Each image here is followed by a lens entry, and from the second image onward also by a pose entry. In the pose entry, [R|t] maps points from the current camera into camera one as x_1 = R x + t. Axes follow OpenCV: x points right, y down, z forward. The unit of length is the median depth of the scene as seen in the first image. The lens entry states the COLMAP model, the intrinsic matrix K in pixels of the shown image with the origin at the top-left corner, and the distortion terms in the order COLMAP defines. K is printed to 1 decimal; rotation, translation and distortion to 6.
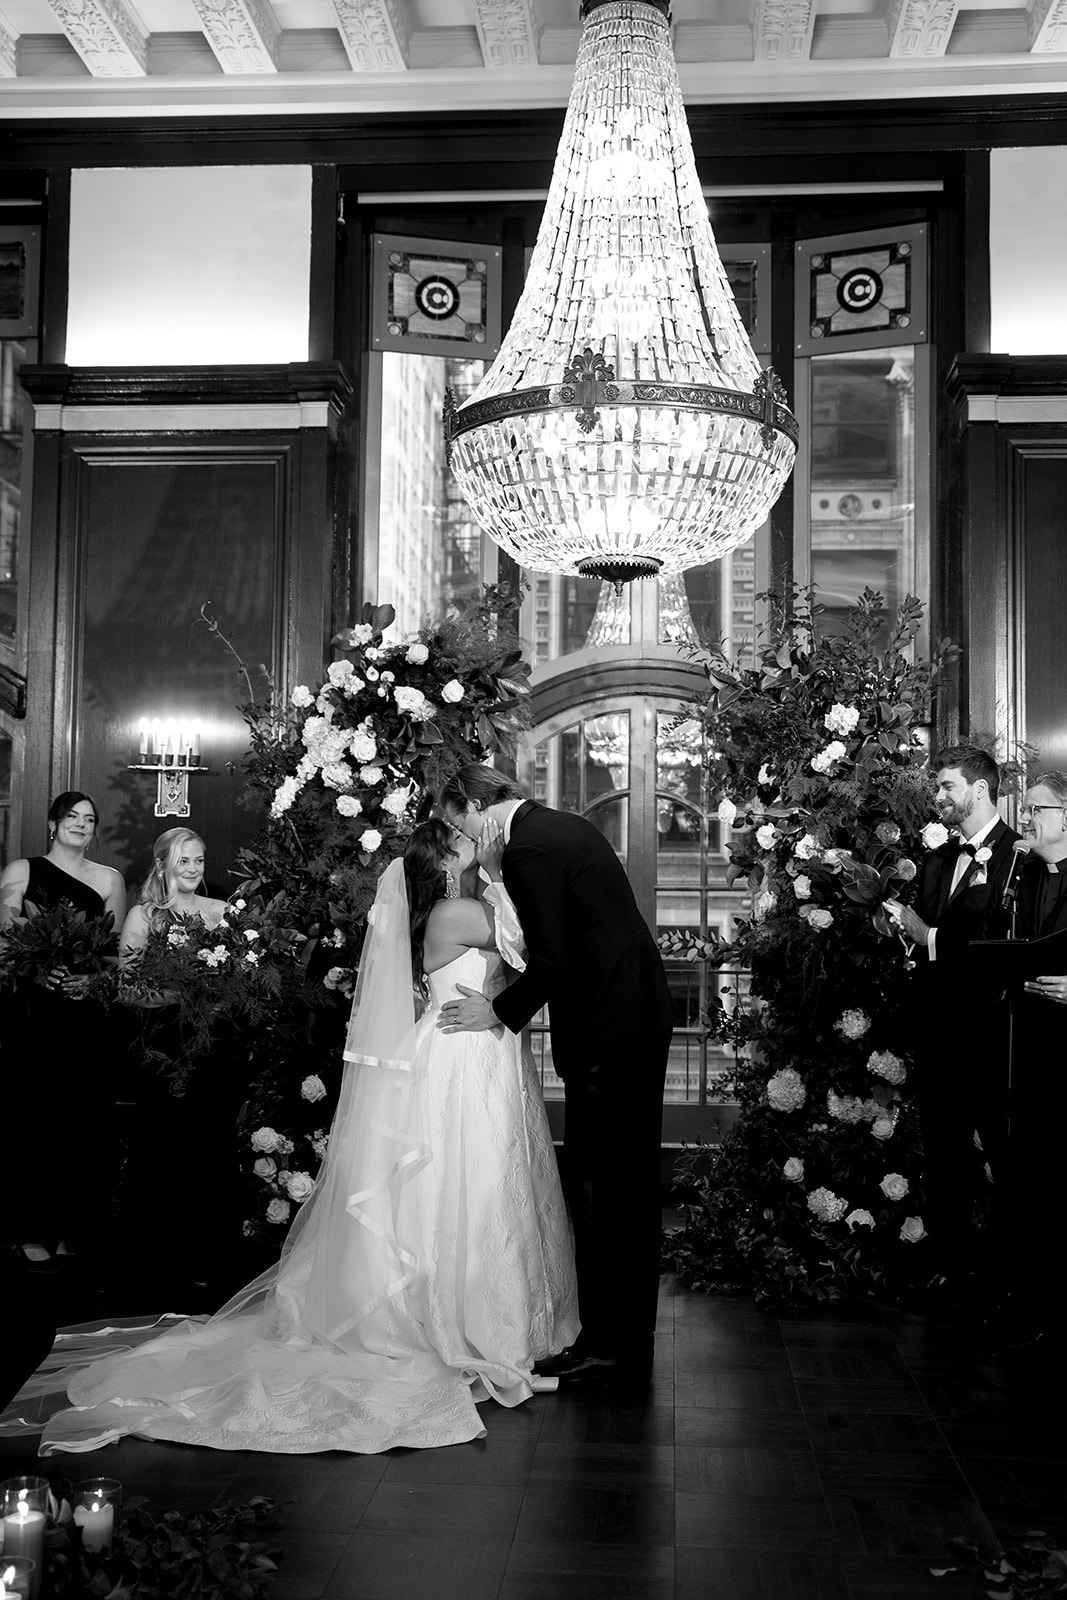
lens RADIAL K [[1879.6, 0, 534.7], [0, 1879.6, 799.6], [0, 0, 1]] dist [-0.022078, 0.000000]
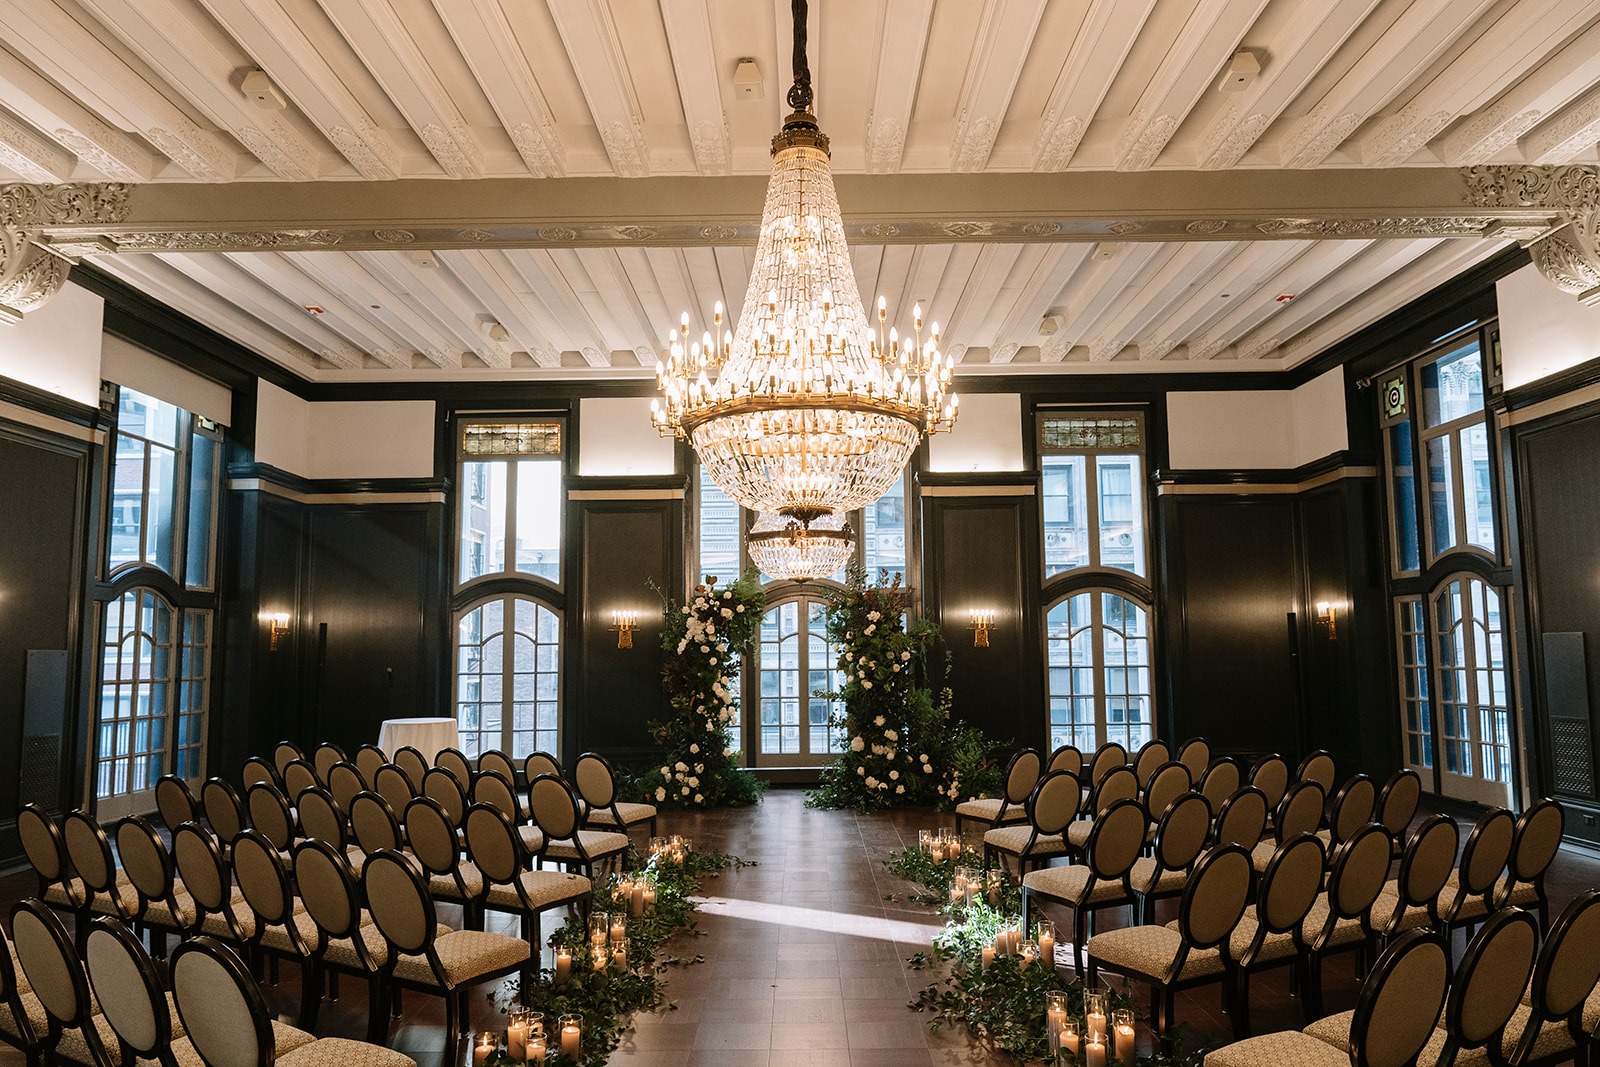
lens RADIAL K [[1139.2, 0, 798.3], [0, 1139.2, 533.0], [0, 0, 1]] dist [0.003894, 0.000091]
pose [[0.997160, -0.014965, 0.073804, -0.083364], [0.018490, 0.998709, -0.047308, -0.090252], [-0.073001, 0.048538, 0.996150, -0.766015]]
